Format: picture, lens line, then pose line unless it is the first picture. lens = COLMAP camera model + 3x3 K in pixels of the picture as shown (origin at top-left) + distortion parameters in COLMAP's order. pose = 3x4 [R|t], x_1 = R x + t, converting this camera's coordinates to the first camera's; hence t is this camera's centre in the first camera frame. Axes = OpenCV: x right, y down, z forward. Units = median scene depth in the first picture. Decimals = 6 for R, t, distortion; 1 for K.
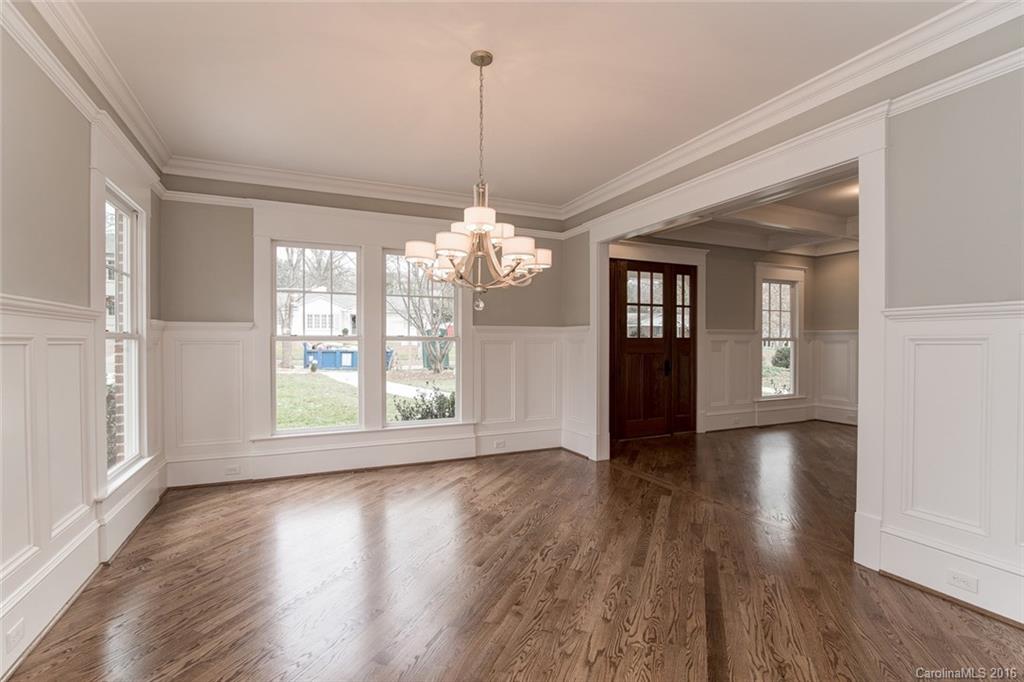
lens RADIAL K [[472.7, 0, 511.6], [0, 472.7, 347.6], [0, 0, 1]] dist [-0.017344, 0.001591]
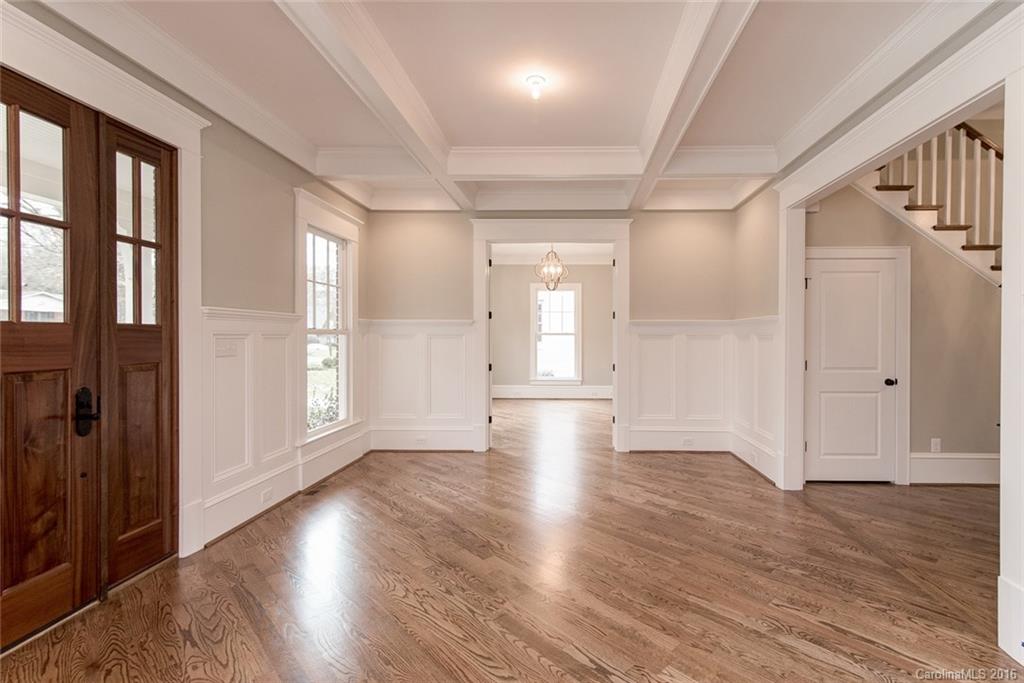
lens RADIAL K [[472.7, 0, 516.8], [0, 472.7, 339.2], [0, 0, 1]] dist [-0.017344, 0.001591]
pose [[0.511477, -0.006326, 0.859274, 0.193638], [0.006564, 0.999972, 0.003454, -0.009201], [-0.859272, 0.003874, 0.511504, 0.536683]]
